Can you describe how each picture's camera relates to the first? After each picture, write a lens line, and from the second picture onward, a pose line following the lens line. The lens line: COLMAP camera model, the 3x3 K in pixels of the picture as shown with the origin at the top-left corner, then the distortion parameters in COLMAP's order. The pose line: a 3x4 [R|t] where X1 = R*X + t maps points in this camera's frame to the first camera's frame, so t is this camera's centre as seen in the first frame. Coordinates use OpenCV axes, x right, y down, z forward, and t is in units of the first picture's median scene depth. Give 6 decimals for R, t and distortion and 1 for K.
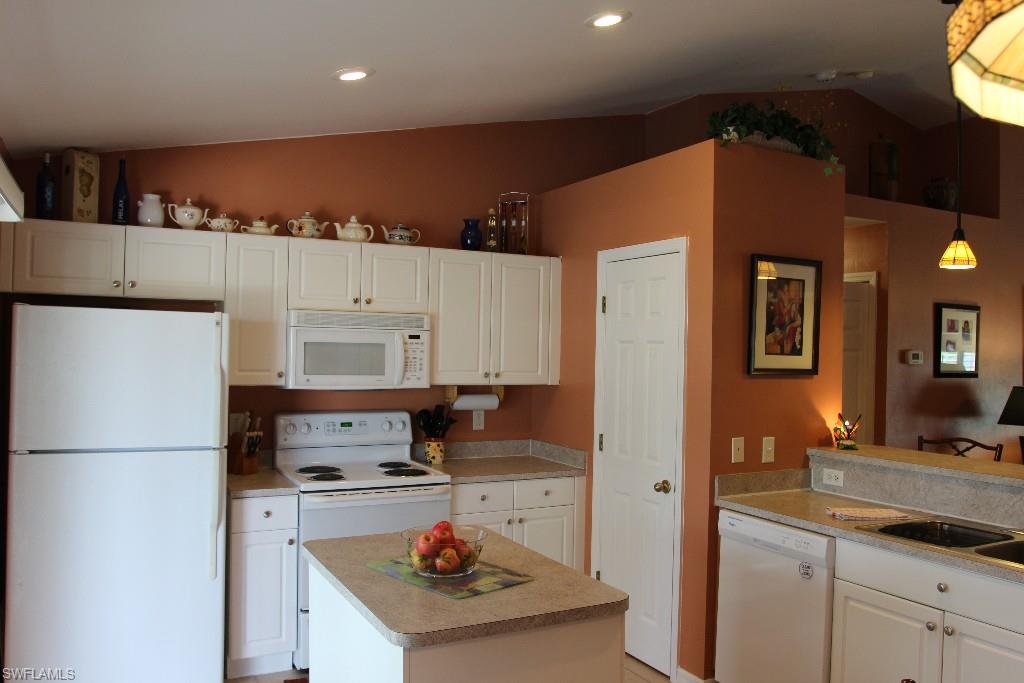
lens RADIAL K [[794.7, 0, 512.0], [0, 794.7, 341.5], [0, 0, 1]] dist [-0.084649, 0.000759]
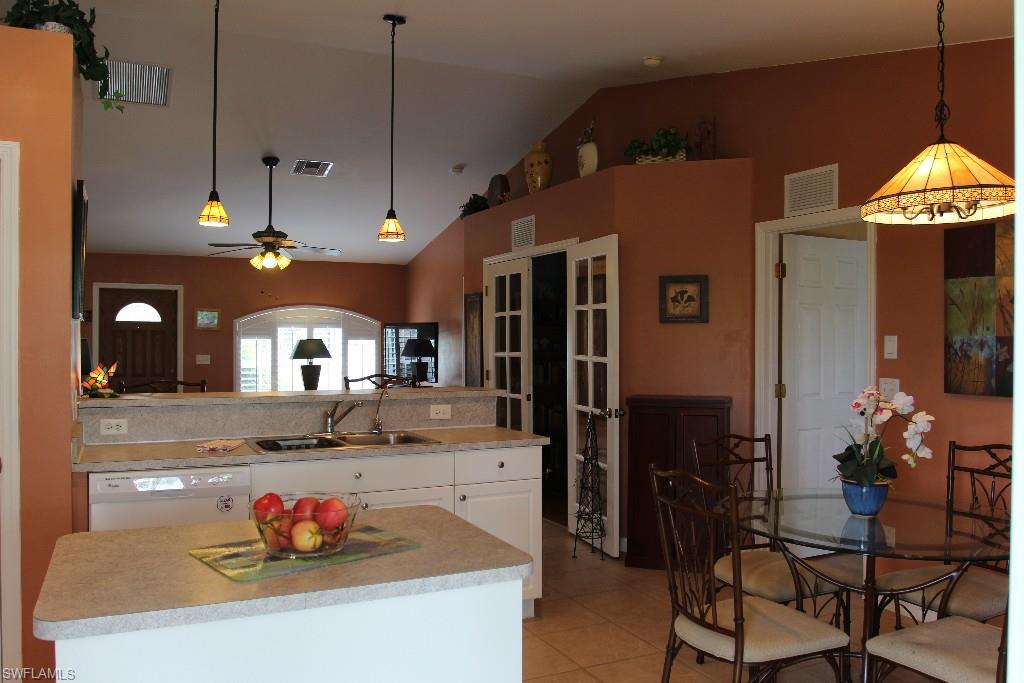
lens RADIAL K [[794.7, 0, 512.0], [0, 794.7, 341.5], [0, 0, 1]] dist [-0.084649, 0.000759]
pose [[0.030772, -0.019949, 0.999327, -0.573613], [-0.012701, 0.999712, 0.020347, 0.047753], [-0.999446, -0.013319, 0.030510, 0.528624]]
